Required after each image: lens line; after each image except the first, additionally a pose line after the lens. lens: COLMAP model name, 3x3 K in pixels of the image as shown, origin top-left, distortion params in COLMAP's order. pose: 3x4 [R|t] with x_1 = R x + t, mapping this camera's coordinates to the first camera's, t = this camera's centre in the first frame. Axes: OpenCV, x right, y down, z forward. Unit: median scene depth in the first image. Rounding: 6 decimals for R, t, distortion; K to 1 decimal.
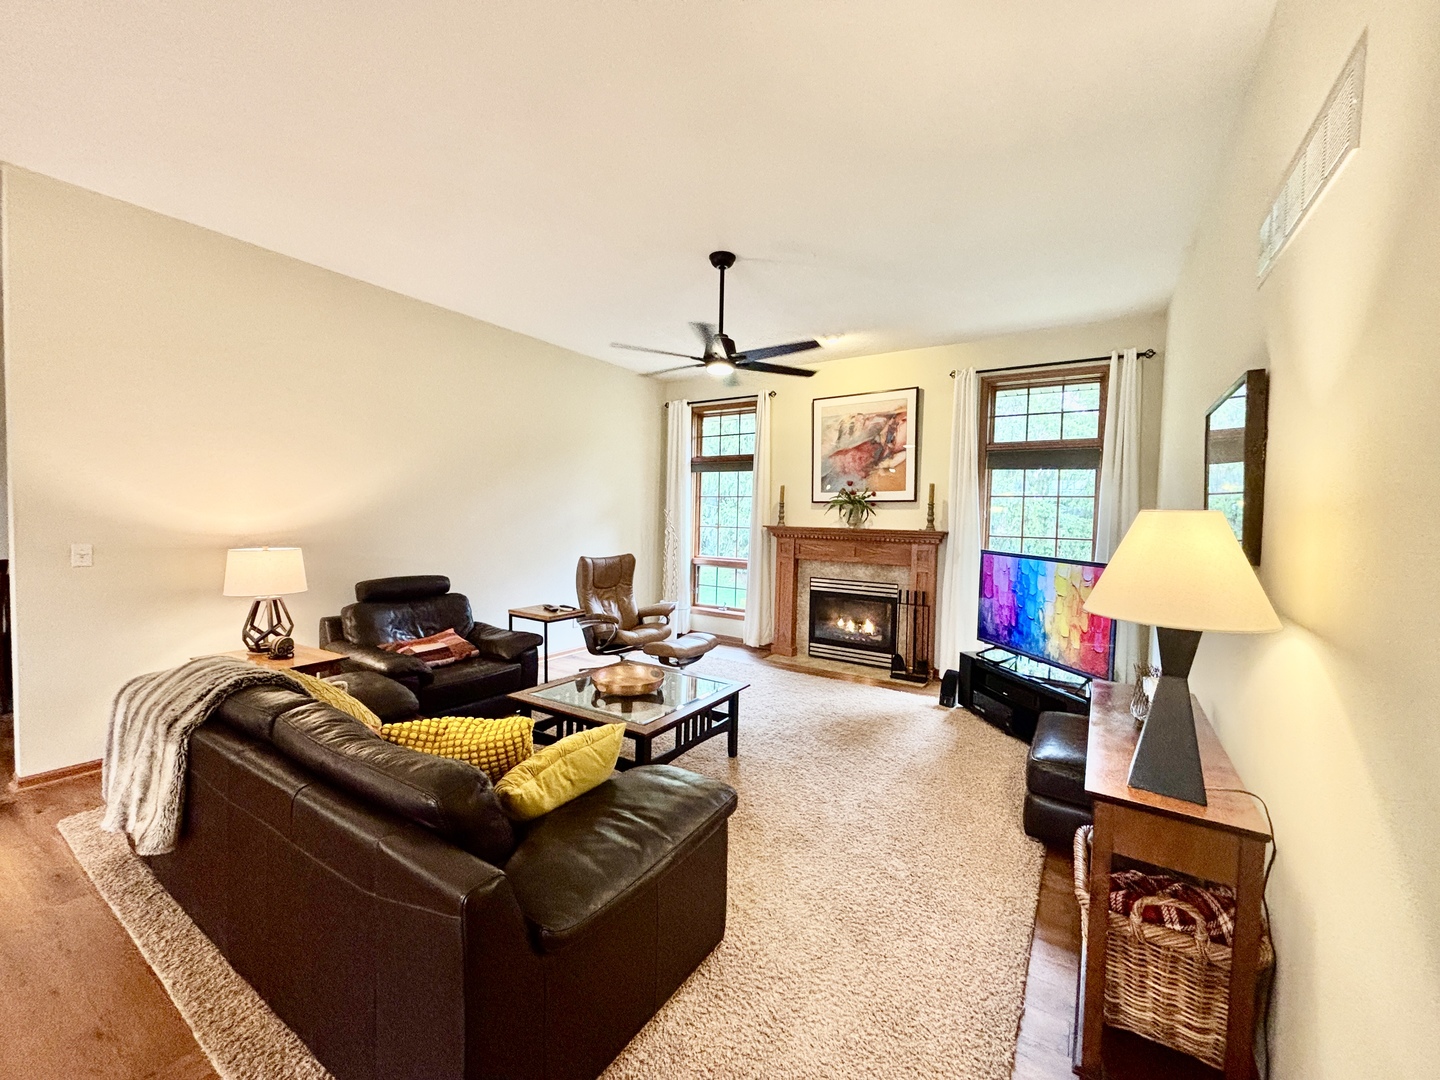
lens RADIAL K [[578.8, 0, 725.2], [0, 578.8, 536.9], [0, 0, 1]] dist [-0.000633, 0.002116]
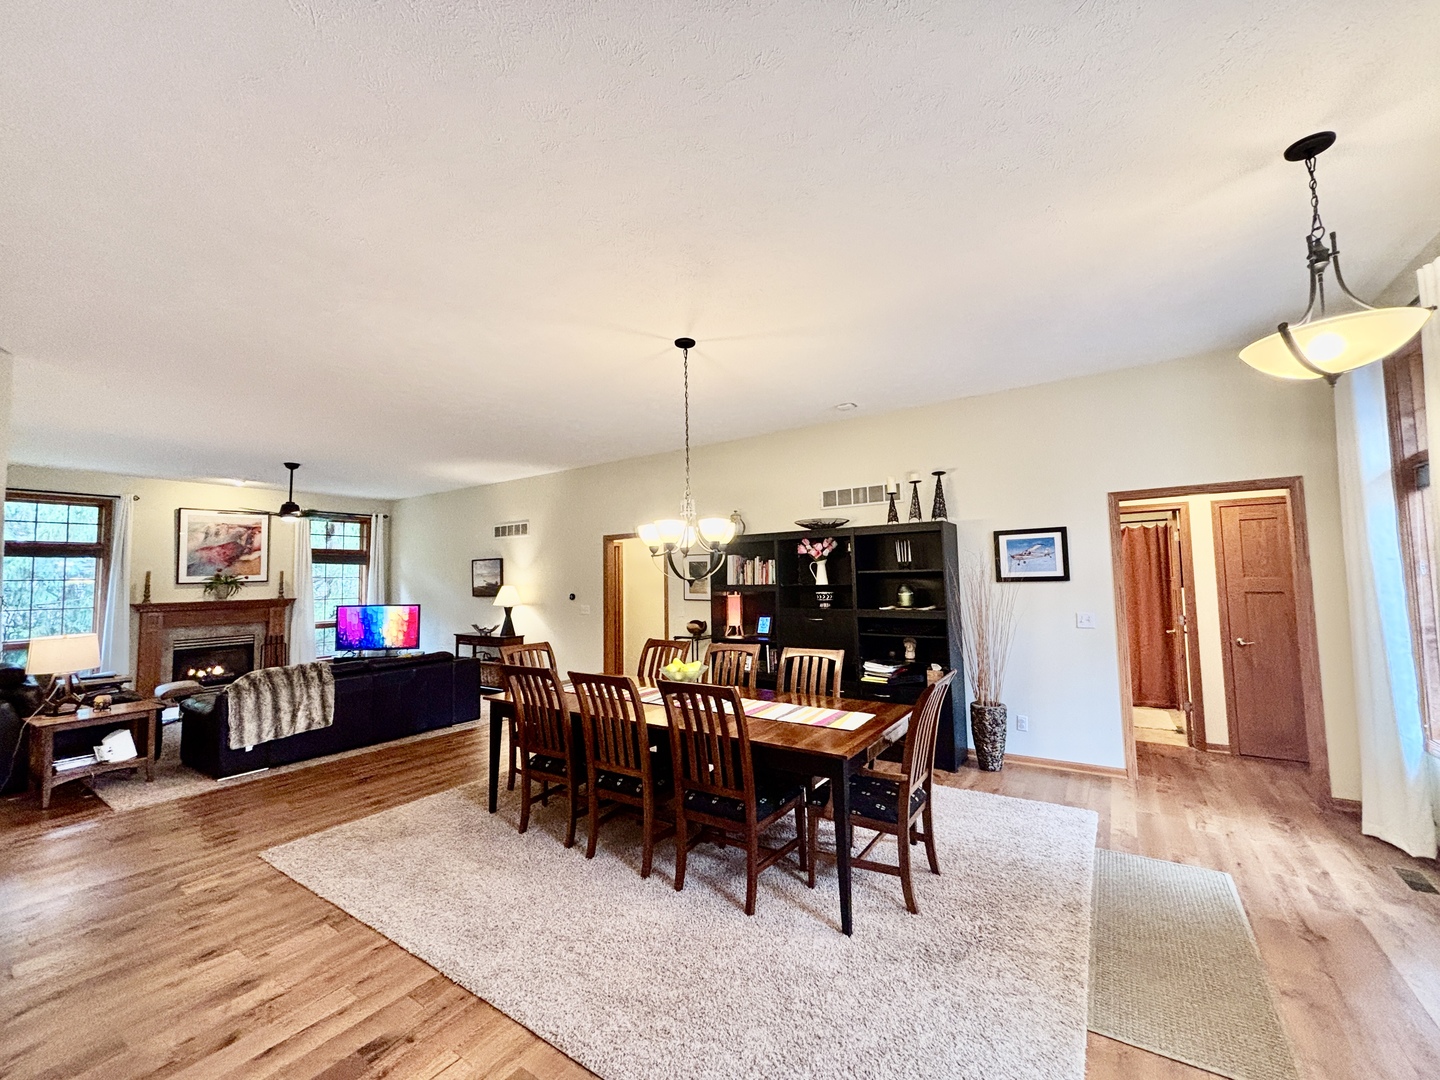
lens RADIAL K [[578.8, 0, 726.3], [0, 578.8, 538.2], [0, 0, 1]] dist [-0.000633, 0.002116]
pose [[0.023724, 0.048395, 0.998547, -1.248876], [0.057473, 0.997110, -0.049691, -0.026503], [-0.998065, 0.058569, 0.020874, -0.330135]]
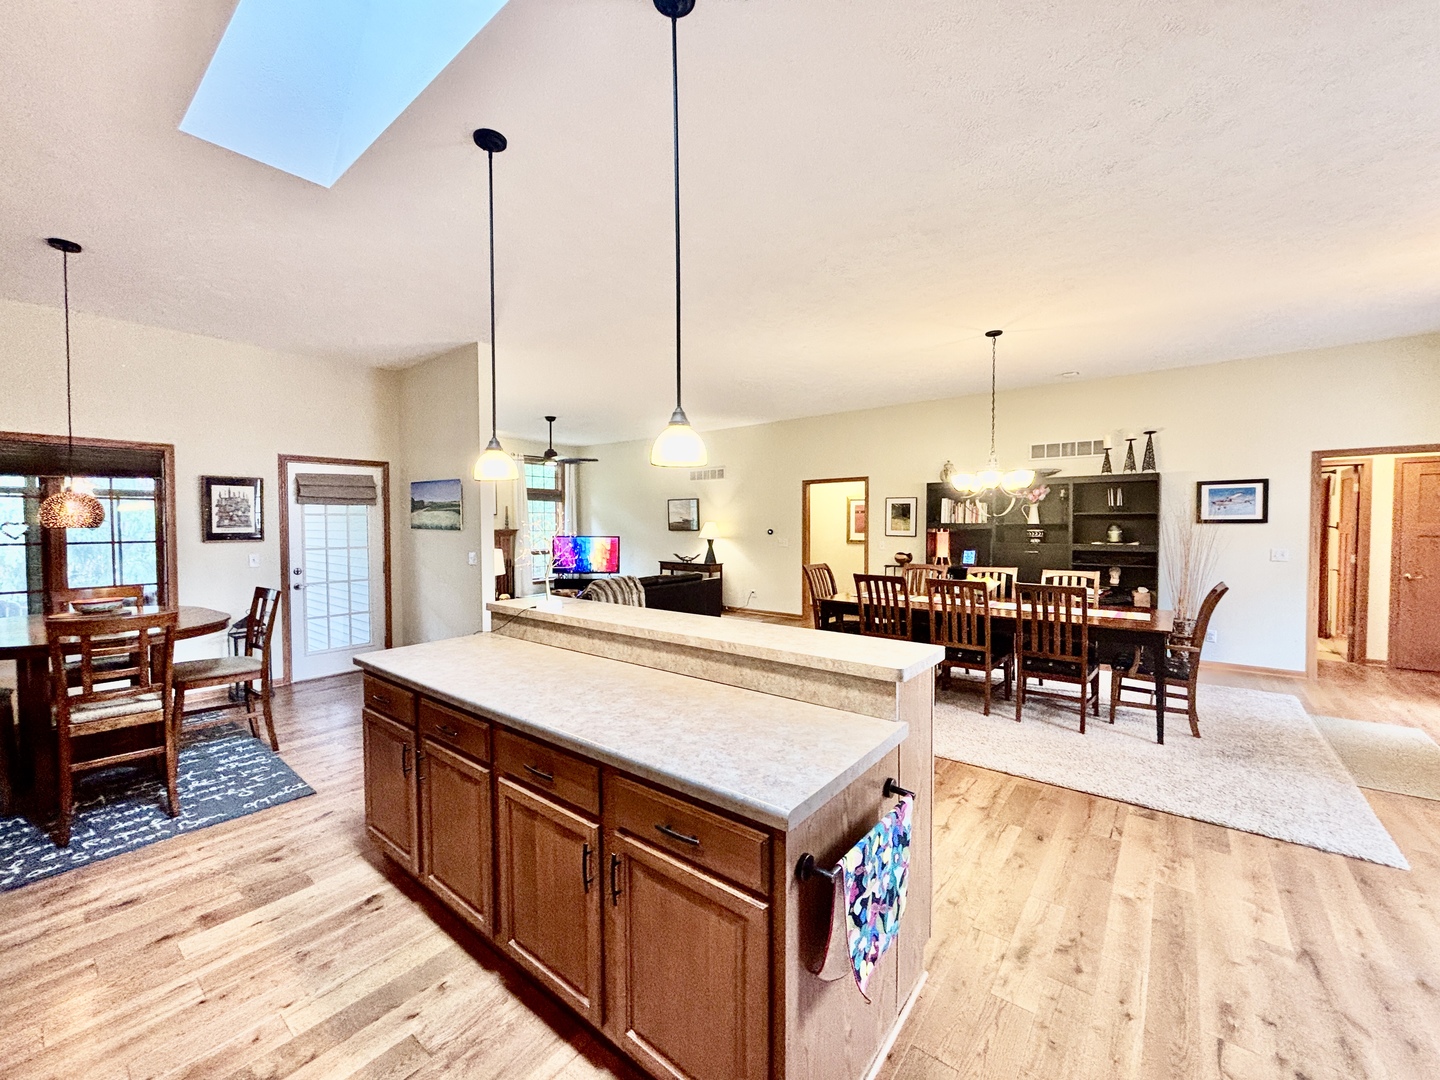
lens RADIAL K [[578.8, 0, 723.2], [0, 578.8, 539.9], [0, 0, 1]] dist [-0.000633, 0.002116]
pose [[0.100394, -0.050333, 0.993674, -1.511952], [0.040583, 0.998096, 0.046457, -0.035271], [-0.994120, 0.035662, 0.102245, 0.044082]]
